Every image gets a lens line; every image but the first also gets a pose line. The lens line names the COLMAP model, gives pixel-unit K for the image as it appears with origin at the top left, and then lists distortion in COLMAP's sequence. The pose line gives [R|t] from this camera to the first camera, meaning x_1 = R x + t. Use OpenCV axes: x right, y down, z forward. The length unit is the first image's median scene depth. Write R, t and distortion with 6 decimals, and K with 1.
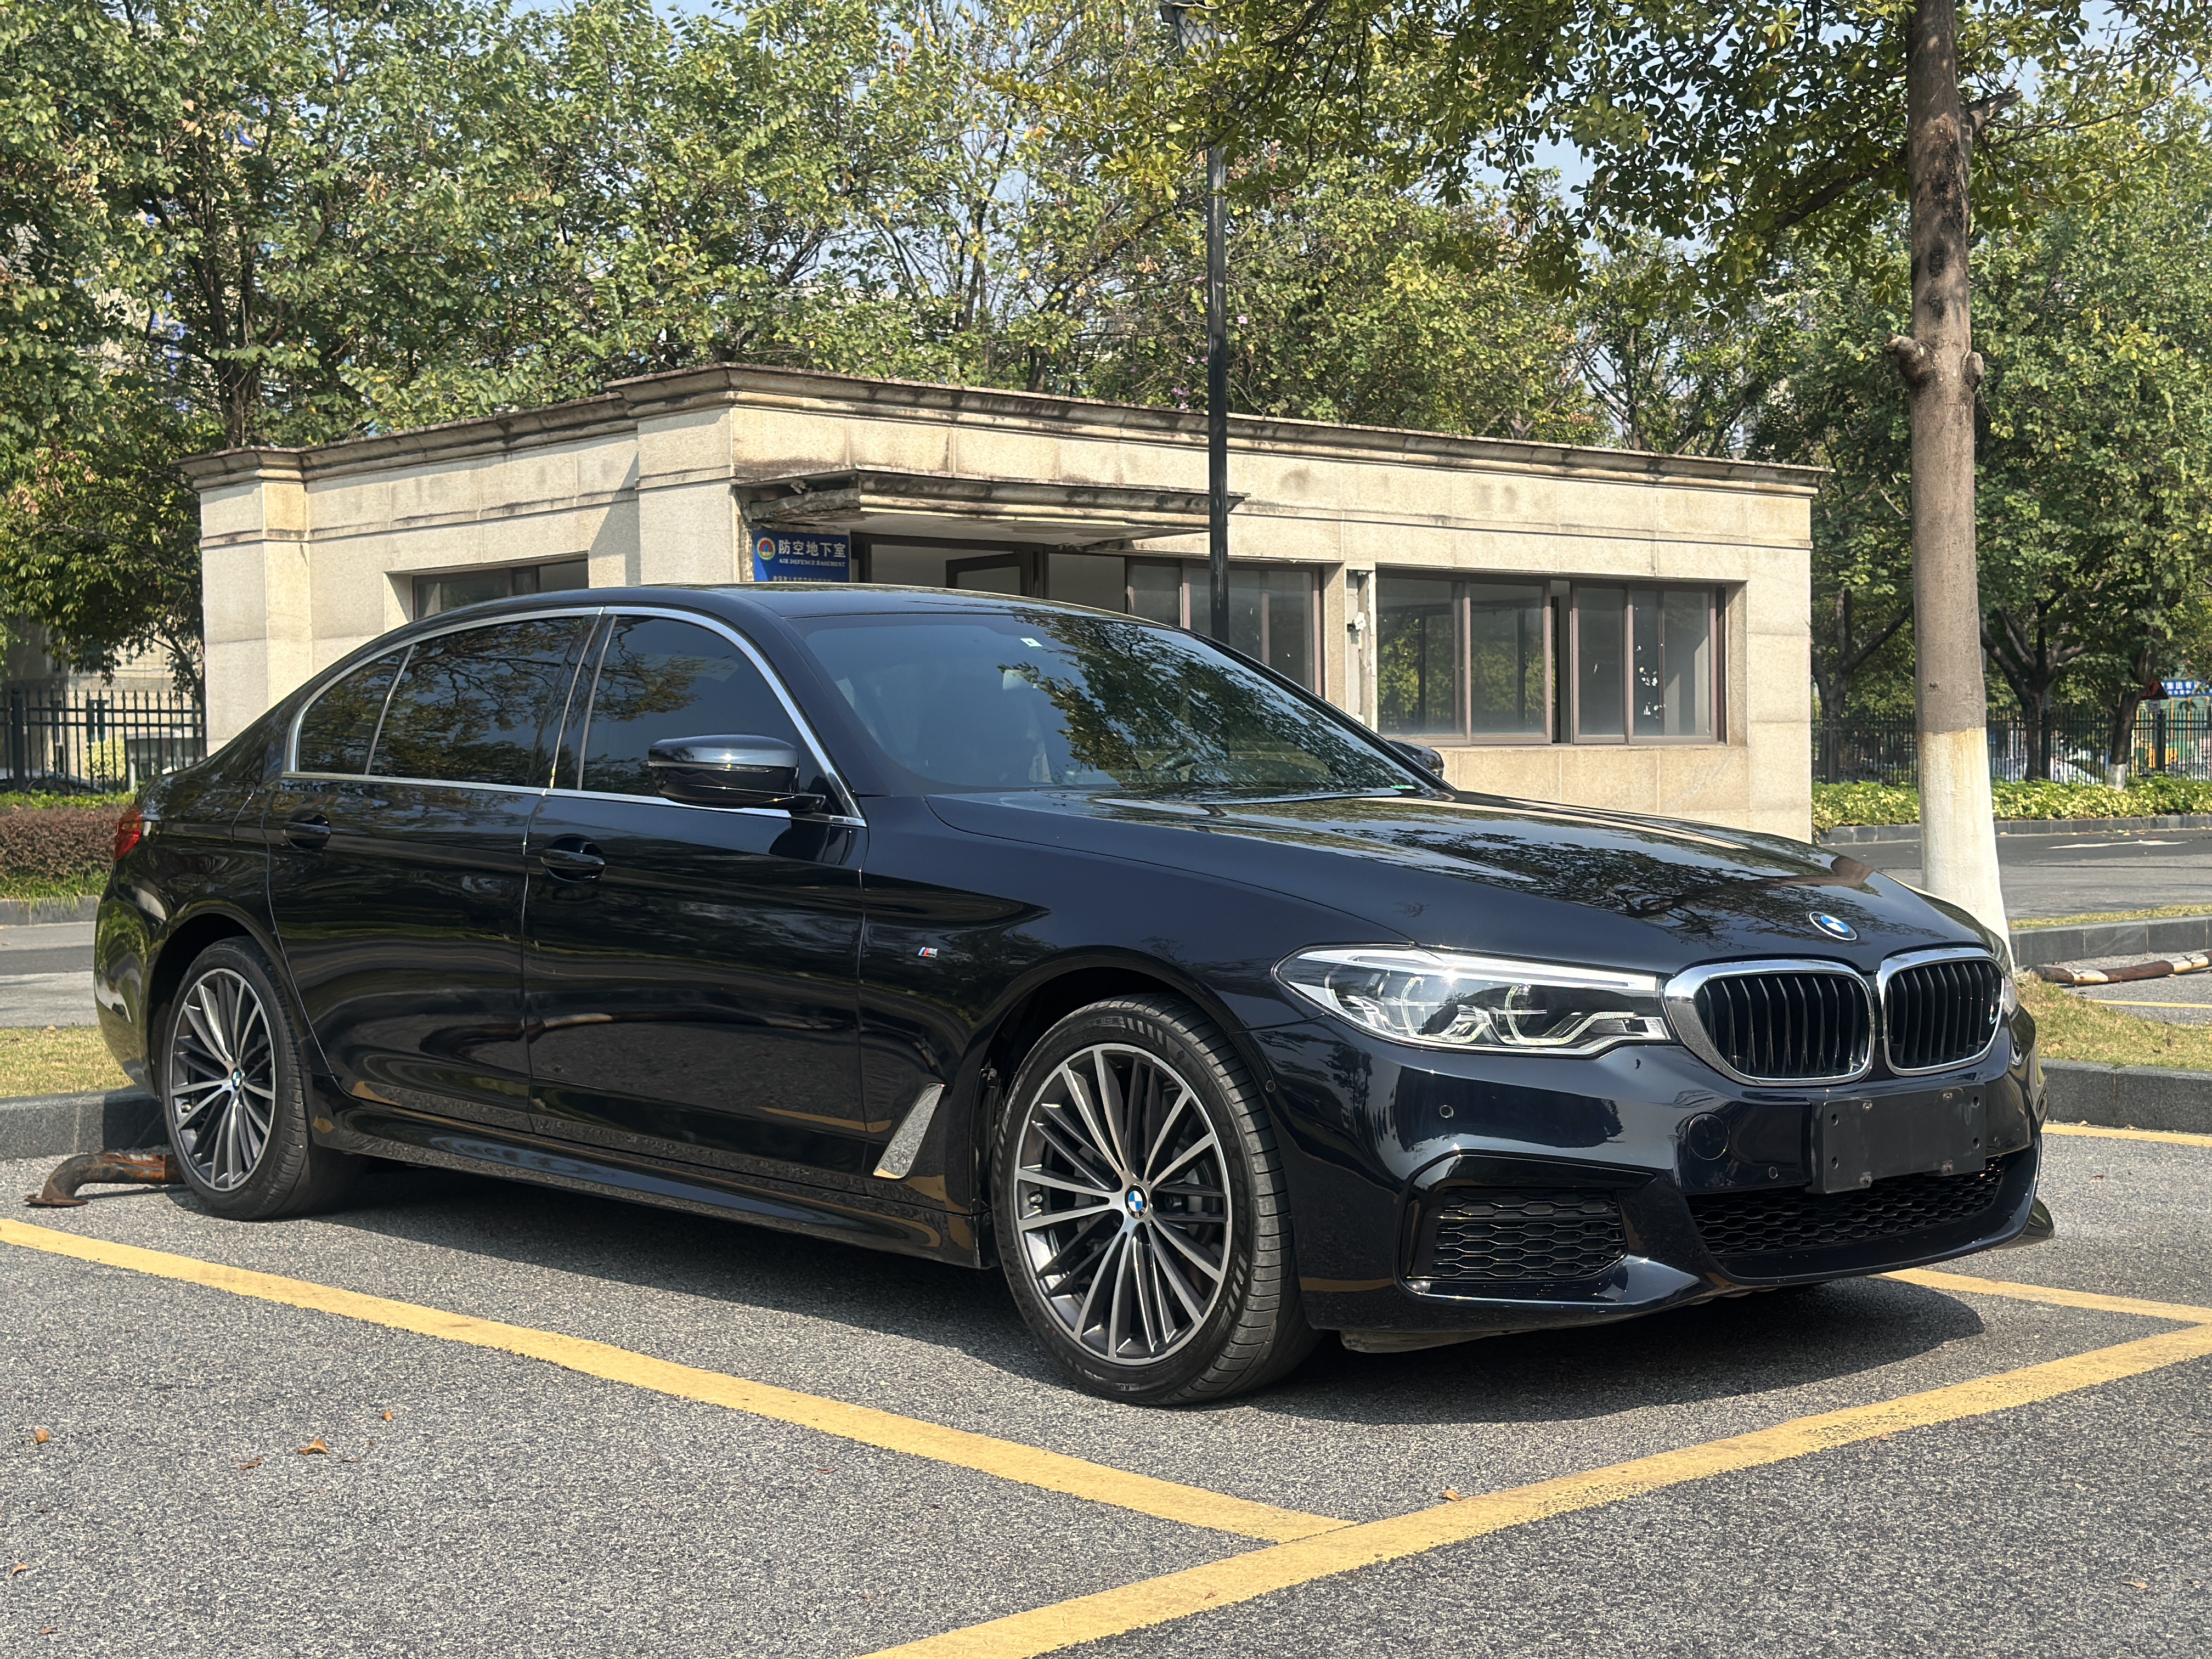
lens RADIAL K [[3078.0, 0, 1102.9], [0, 3078.0, 818.5], [0, 0, 1]] dist [0.227869, -0.523070]
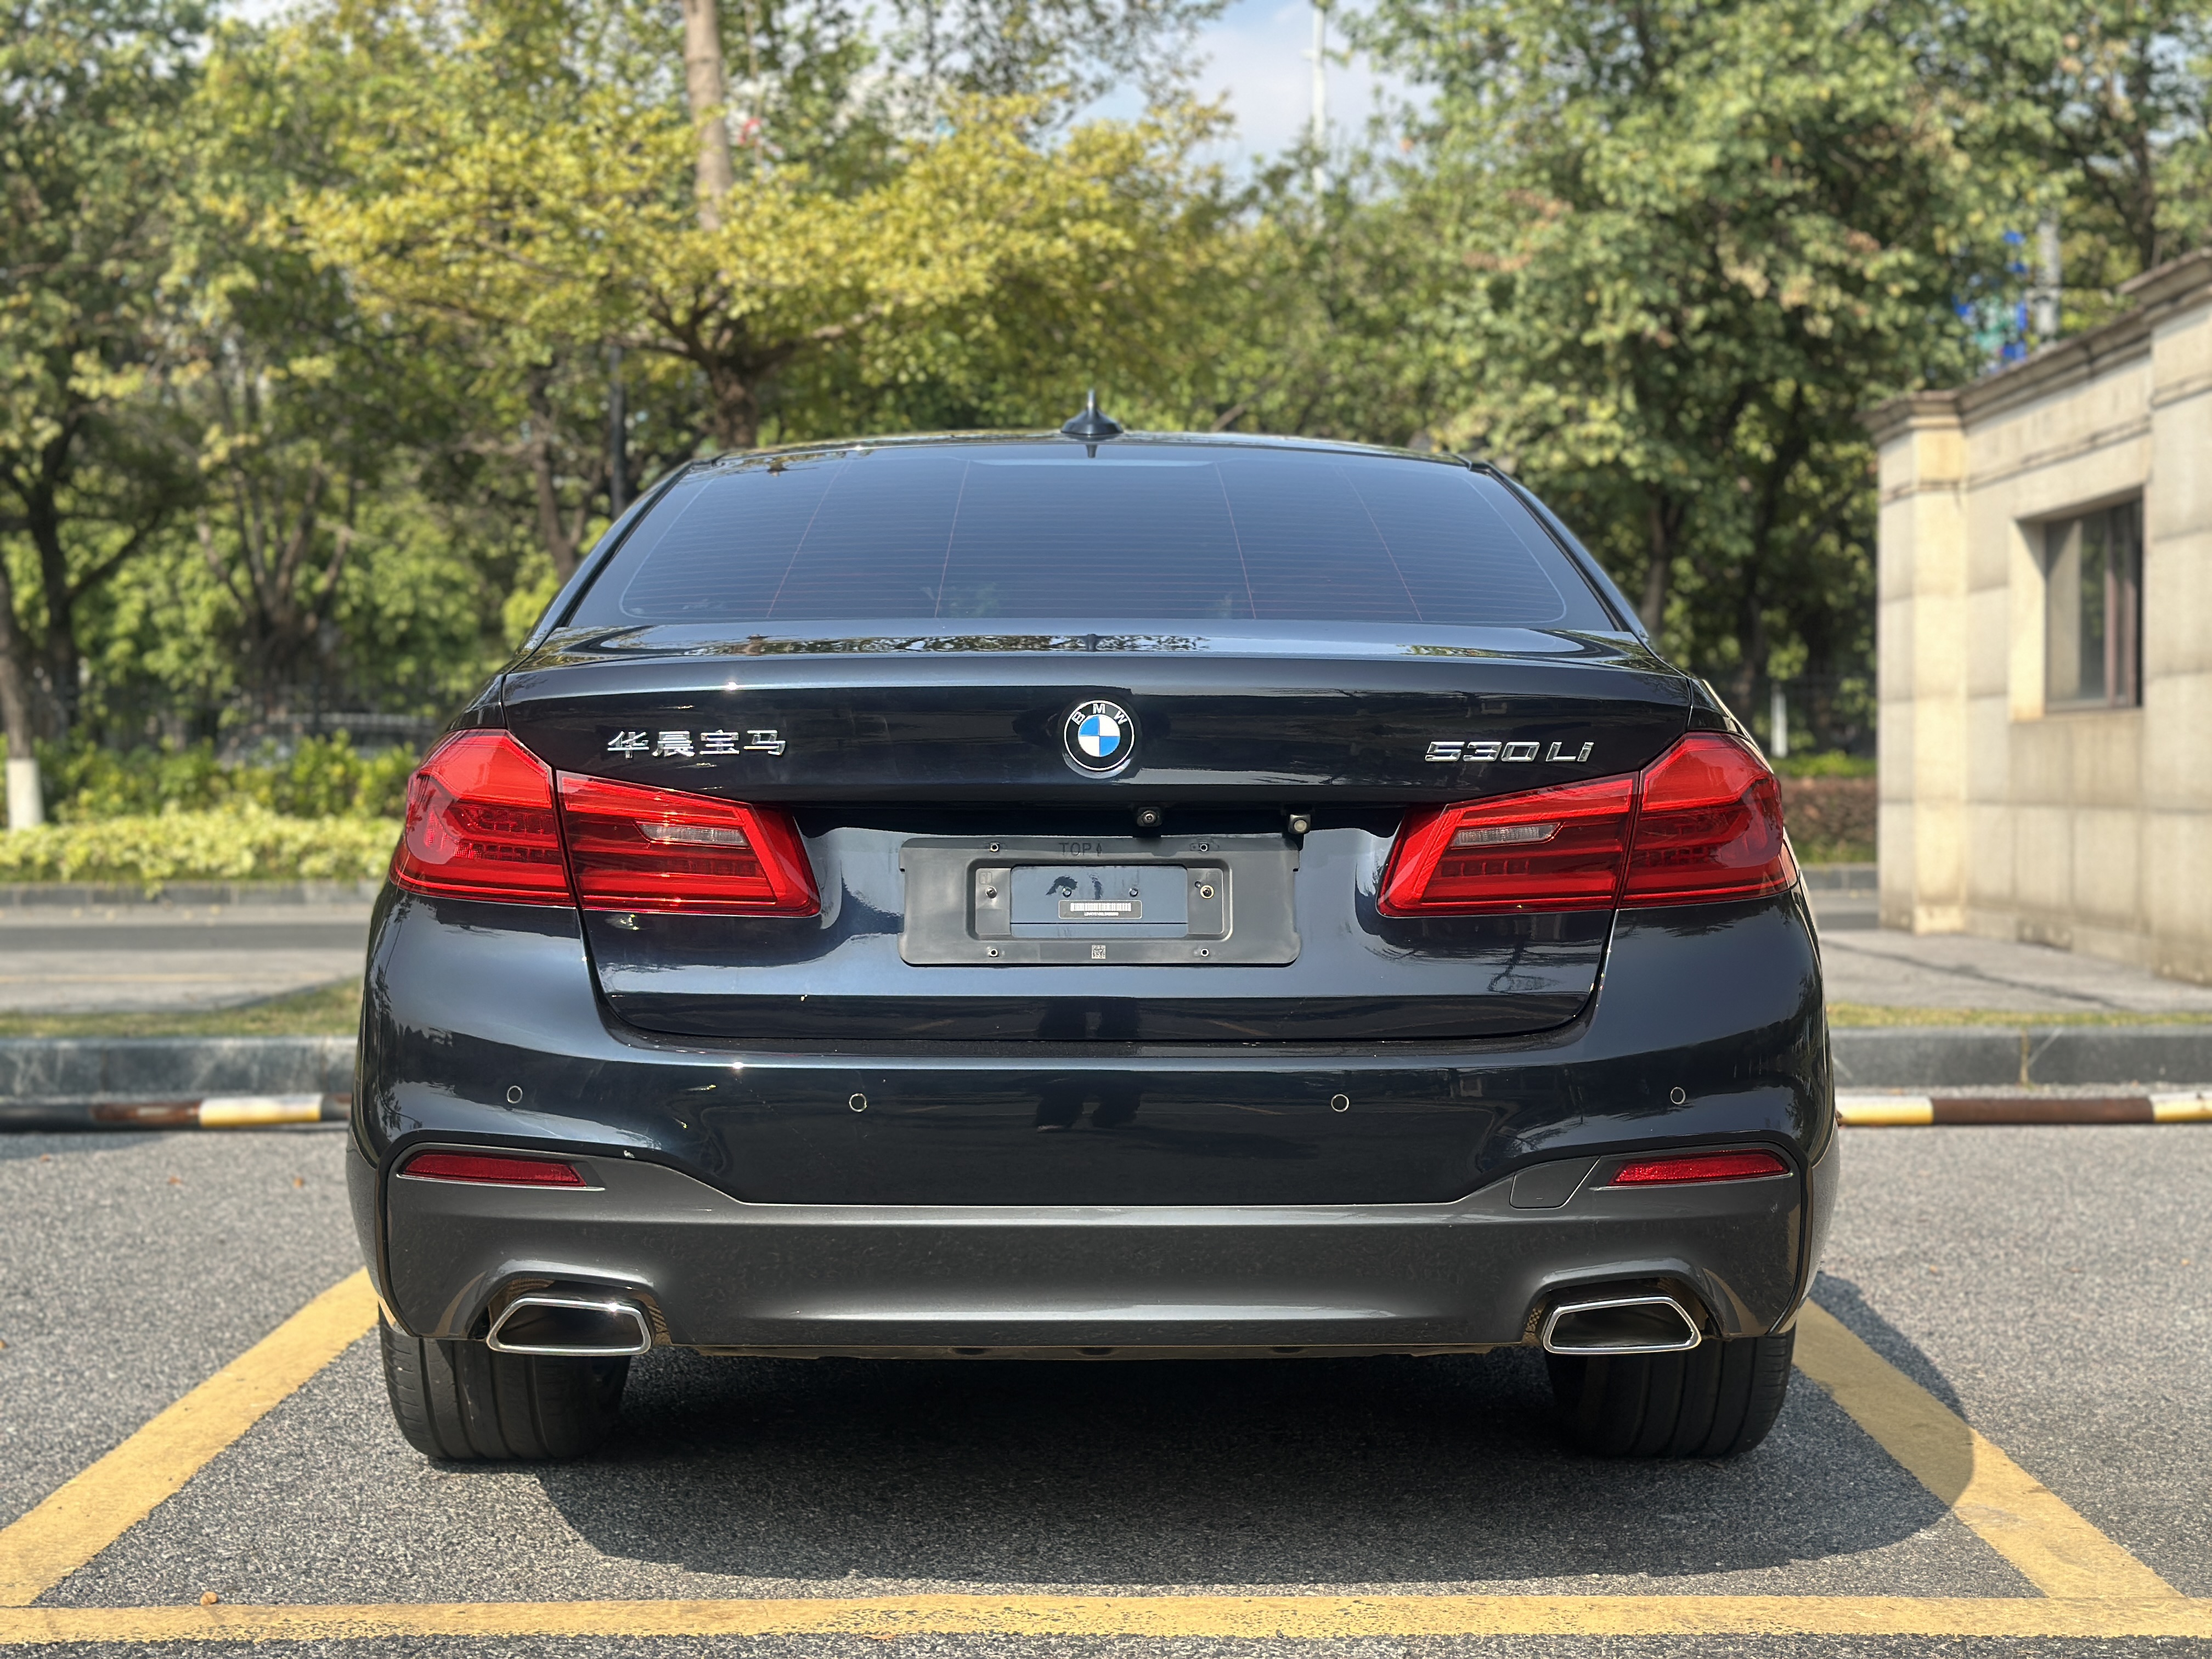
lens RADIAL K [[3070.4, 0, 1106.0], [0, 3070.4, 829.5], [0, 0, 1]] dist [0.113668, 0.045057]
pose [[0.735808, 0.019485, -0.676910, 0.191741], [-0.010476, 0.999794, 0.017392, 0.000450], [0.677109, -0.005706, 0.735861, 0.129743]]
